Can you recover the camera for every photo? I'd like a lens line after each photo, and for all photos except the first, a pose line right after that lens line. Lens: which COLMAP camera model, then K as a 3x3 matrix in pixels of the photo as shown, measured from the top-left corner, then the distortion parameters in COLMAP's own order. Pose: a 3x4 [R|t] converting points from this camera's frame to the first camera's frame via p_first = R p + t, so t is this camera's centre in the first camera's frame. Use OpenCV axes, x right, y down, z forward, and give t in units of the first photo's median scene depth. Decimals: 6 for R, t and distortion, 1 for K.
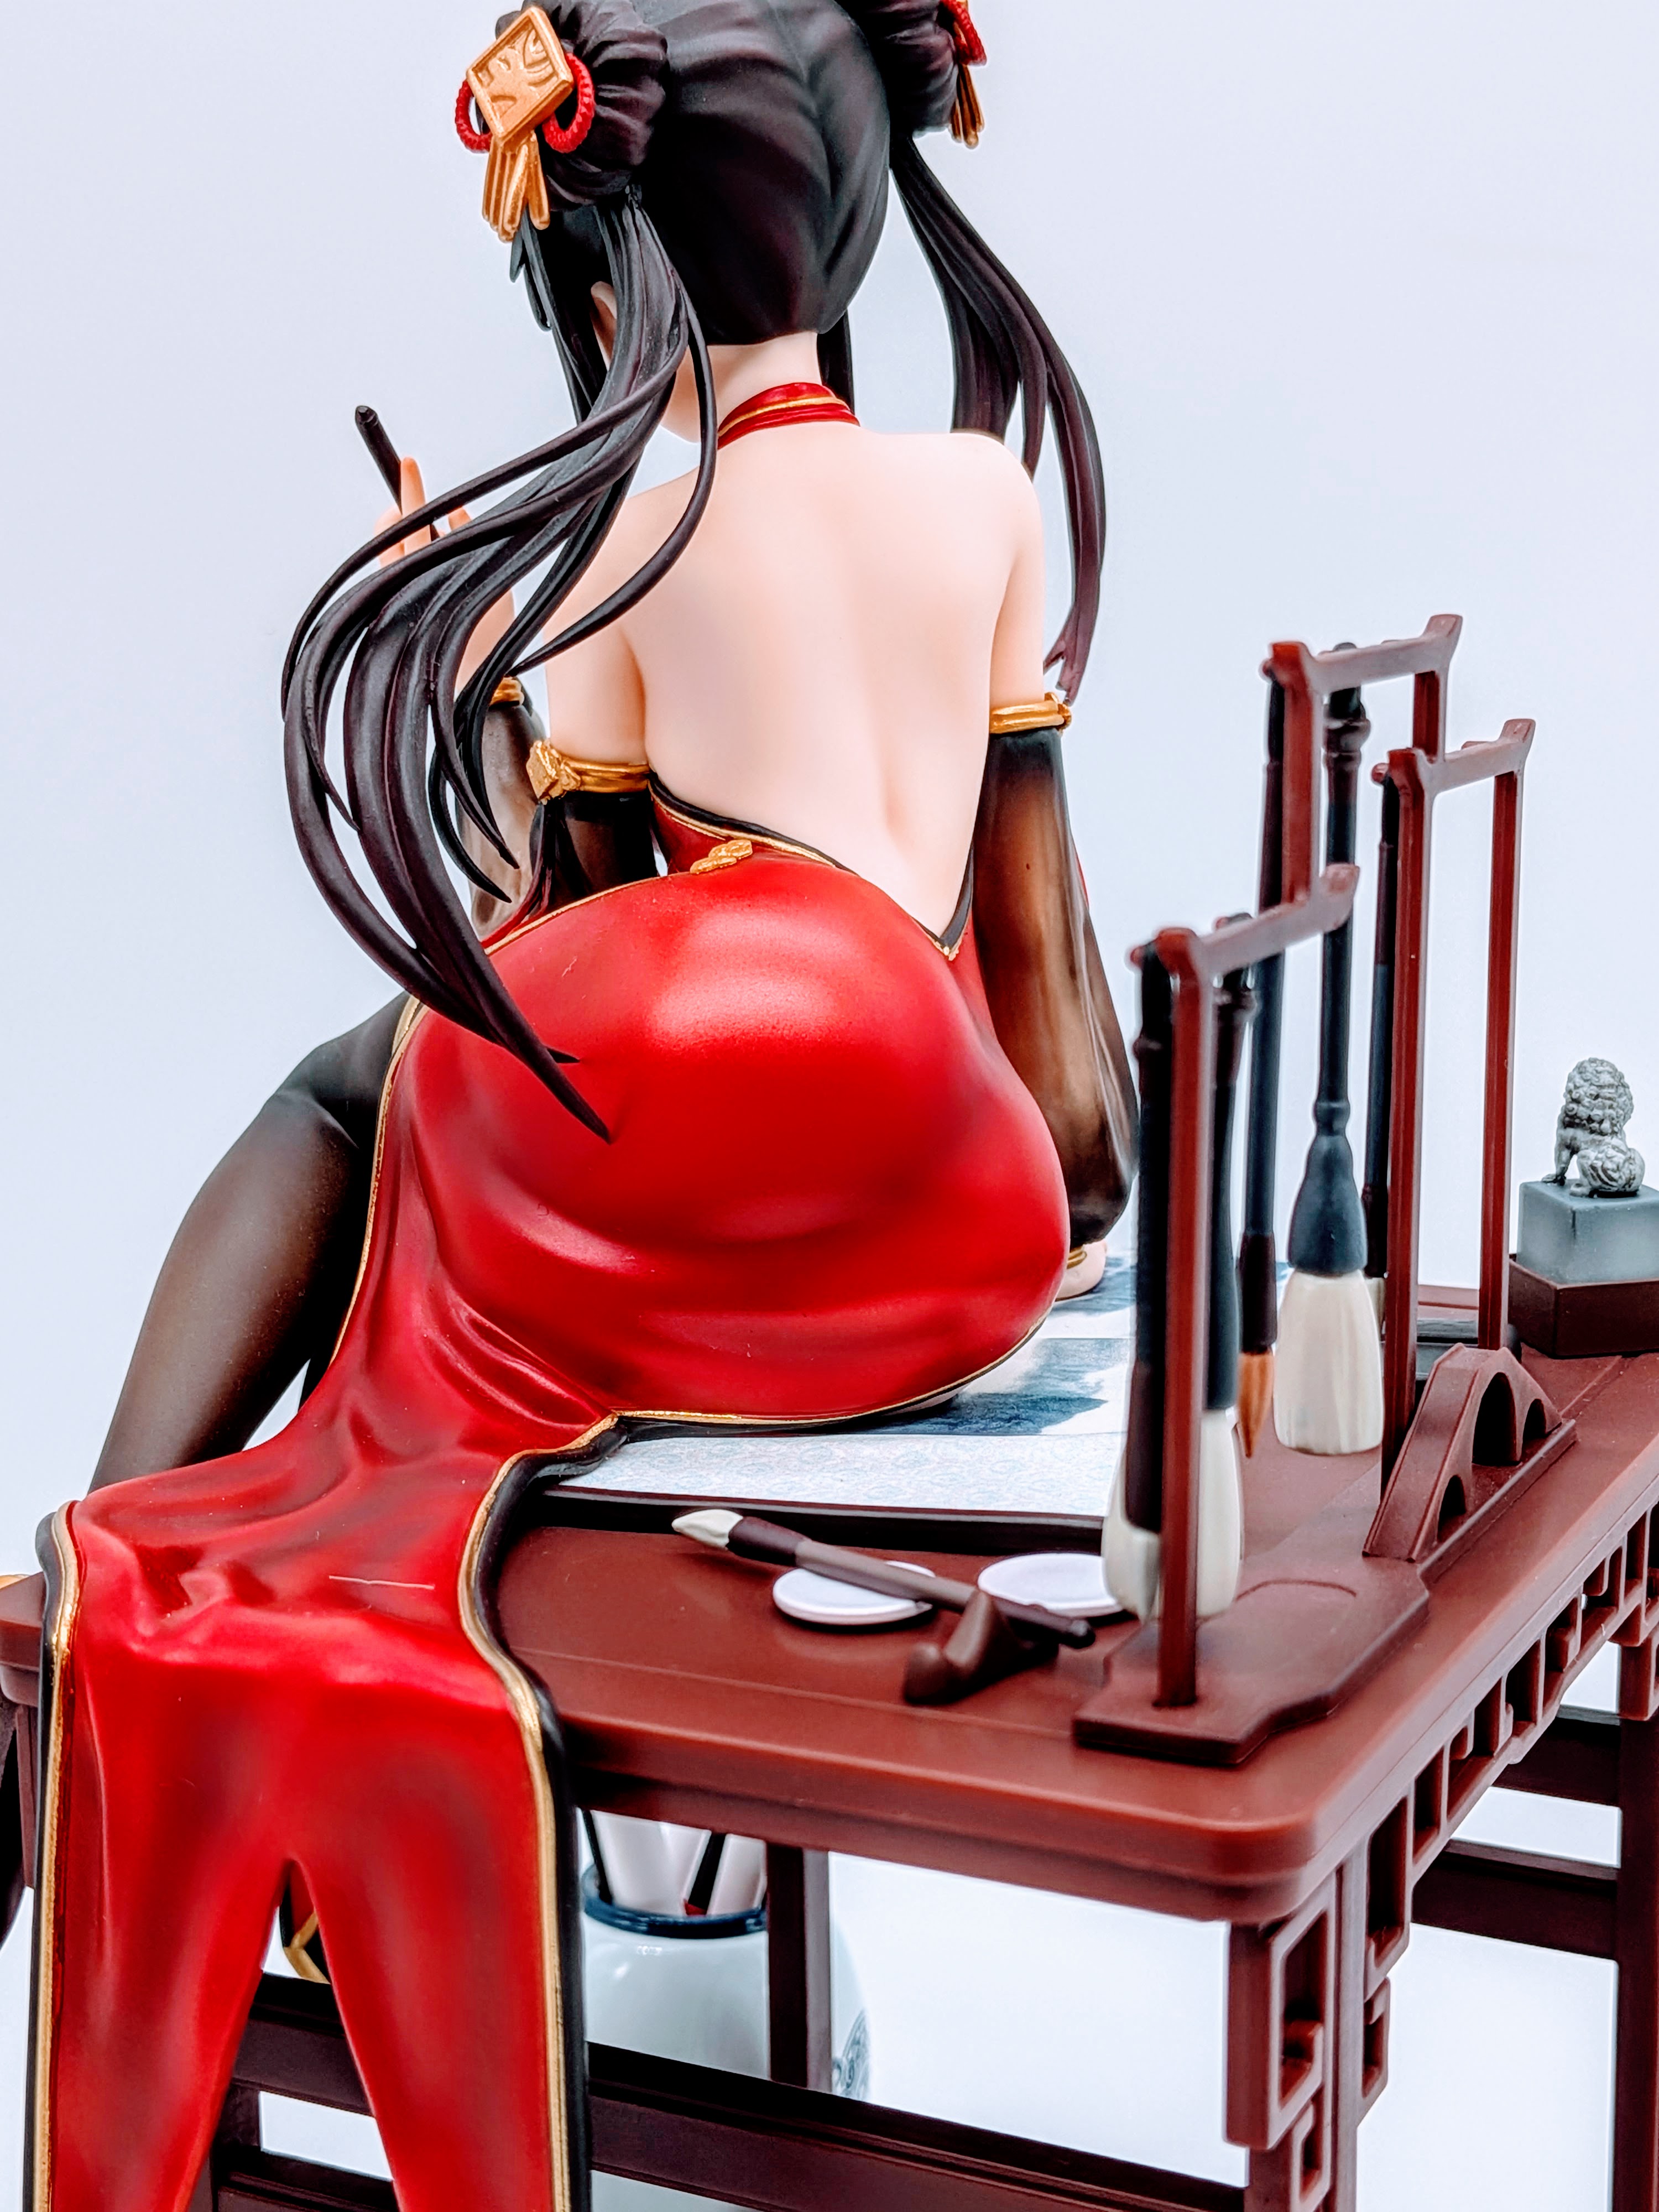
lens RADIAL K [[3554.3, 0, 879.3], [0, 3554.3, 1108.1], [0, 0, 1]] dist [0.071061, -0.015827]
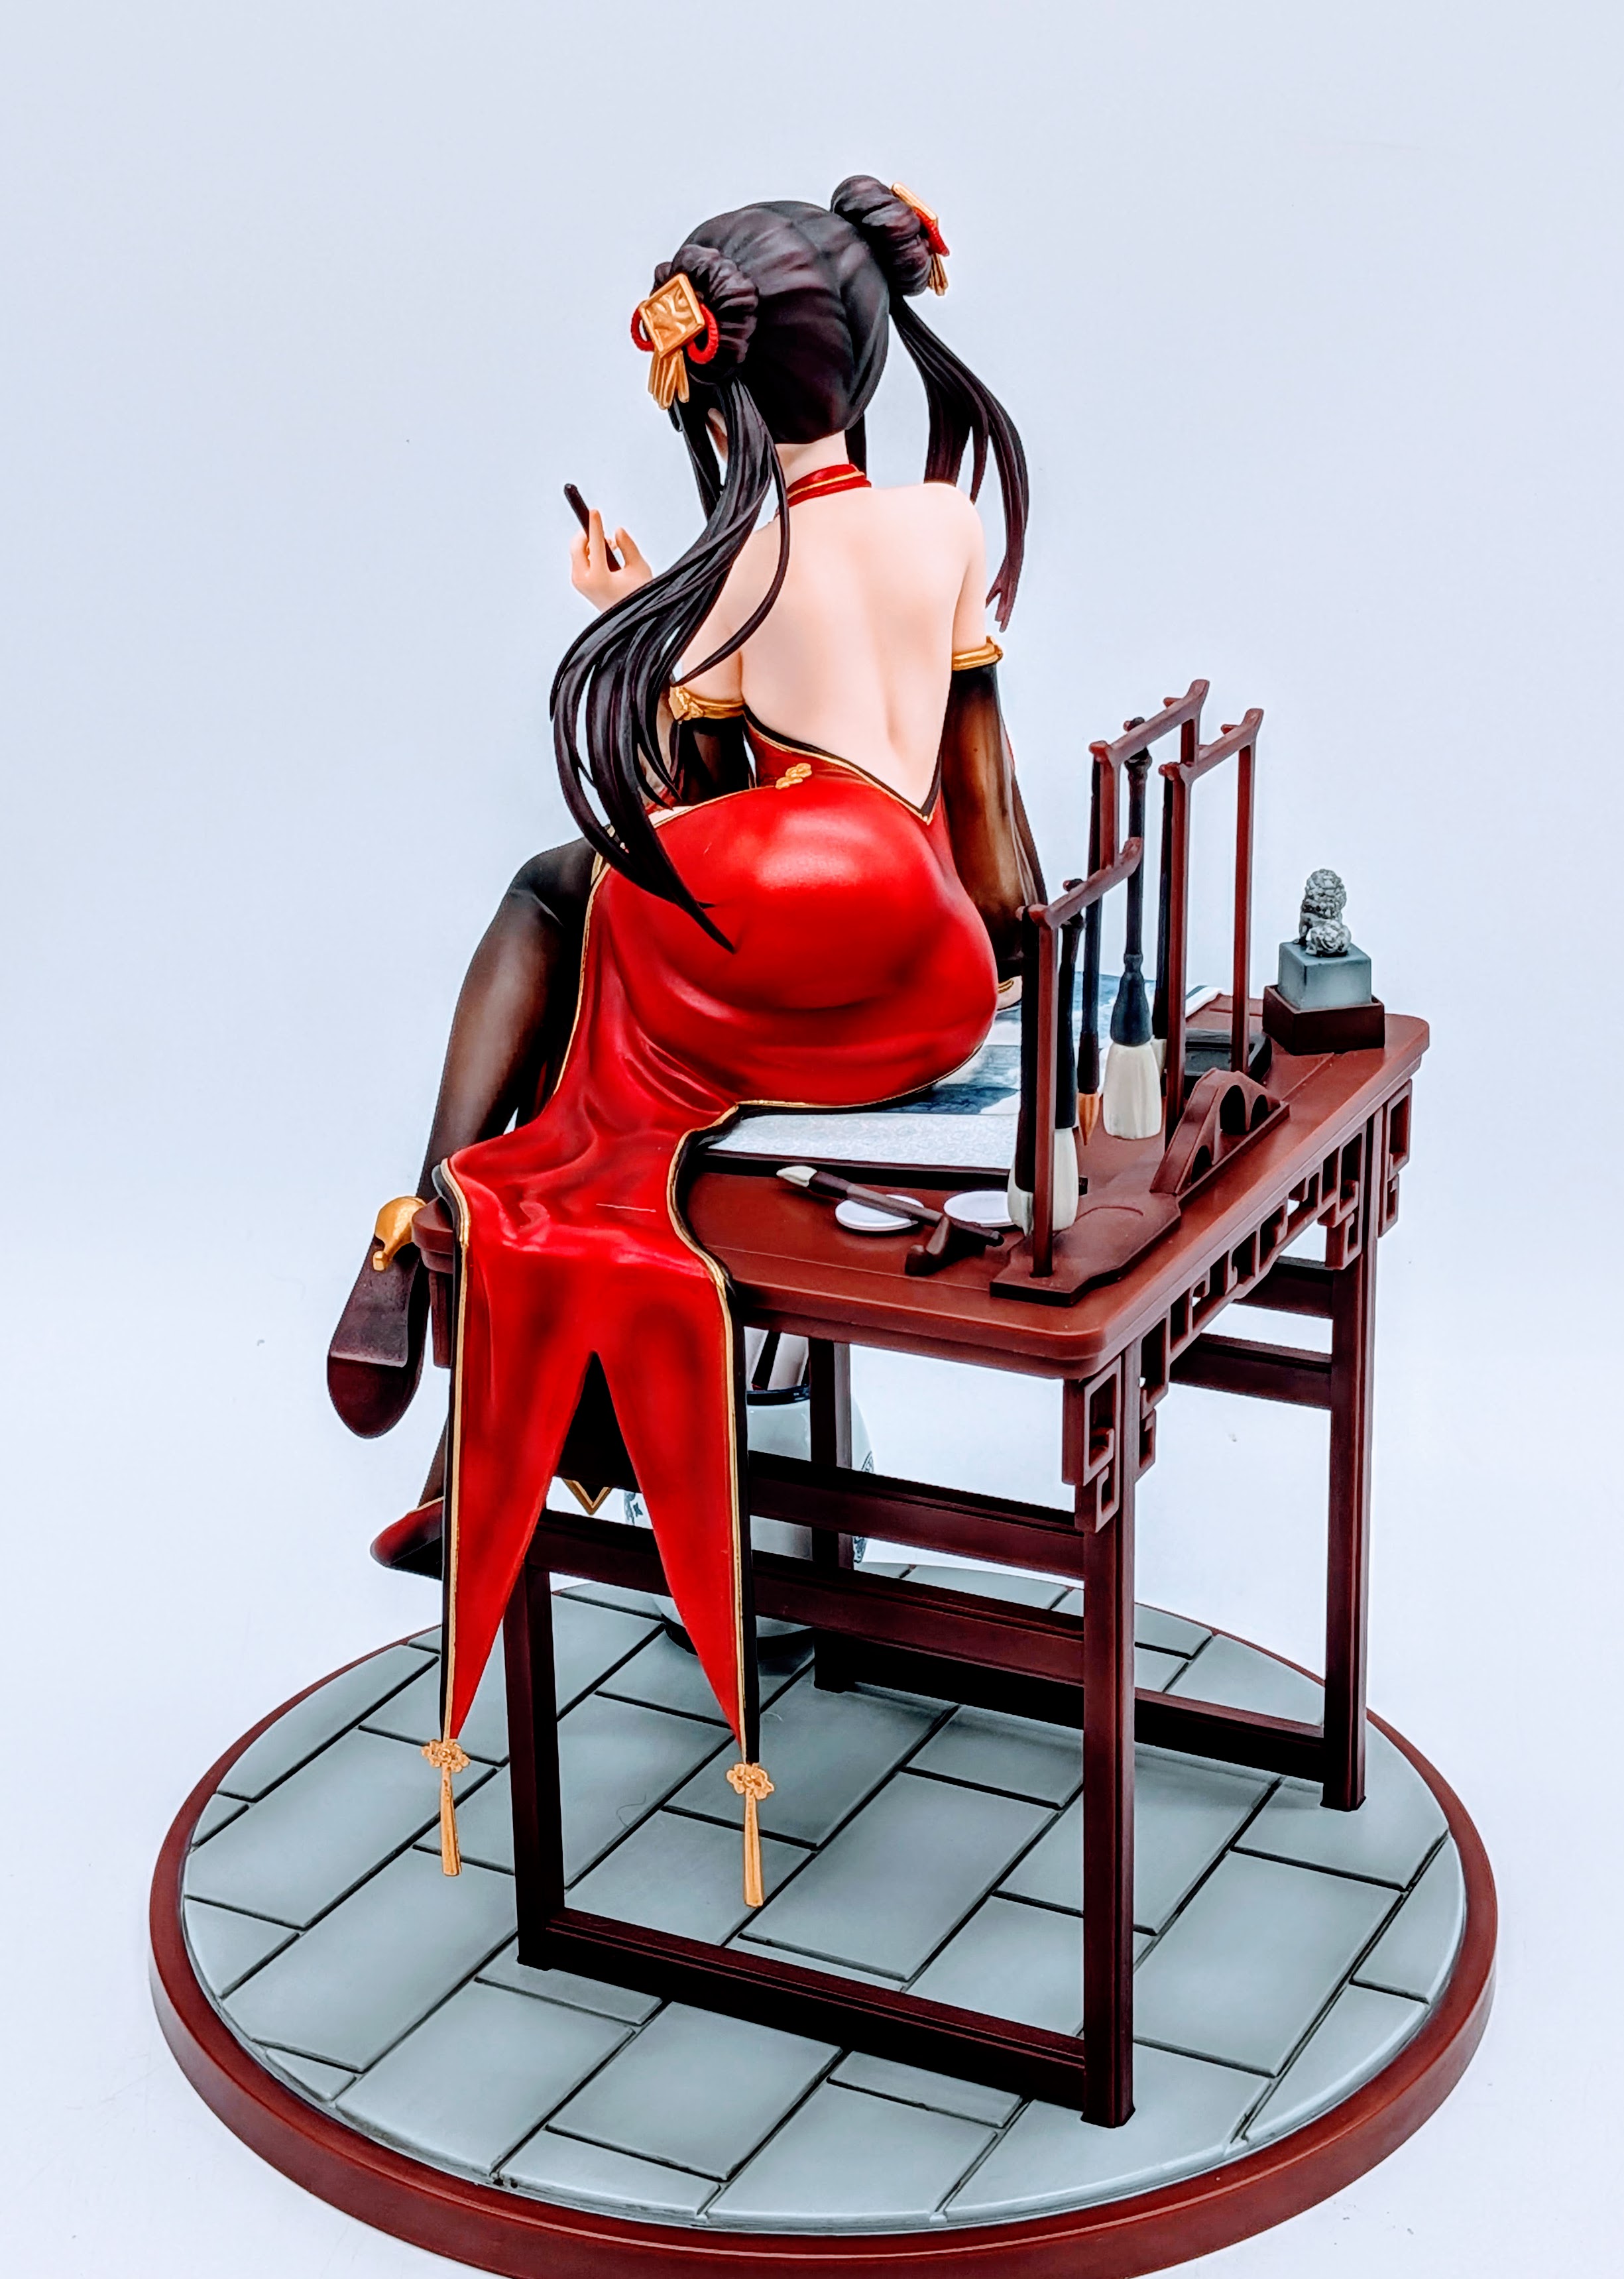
lens RADIAL K [[3852.7, 0, 812.0], [0, 3852.7, 1139.5], [0, 0, 1]] dist [-0.001410, -0.000534]
pose [[0.999959, -0.003824, -0.008152, -0.021673], [0.004995, 0.988853, 0.148809, -0.176376], [0.007492, -0.148844, 0.988832, -0.865367]]
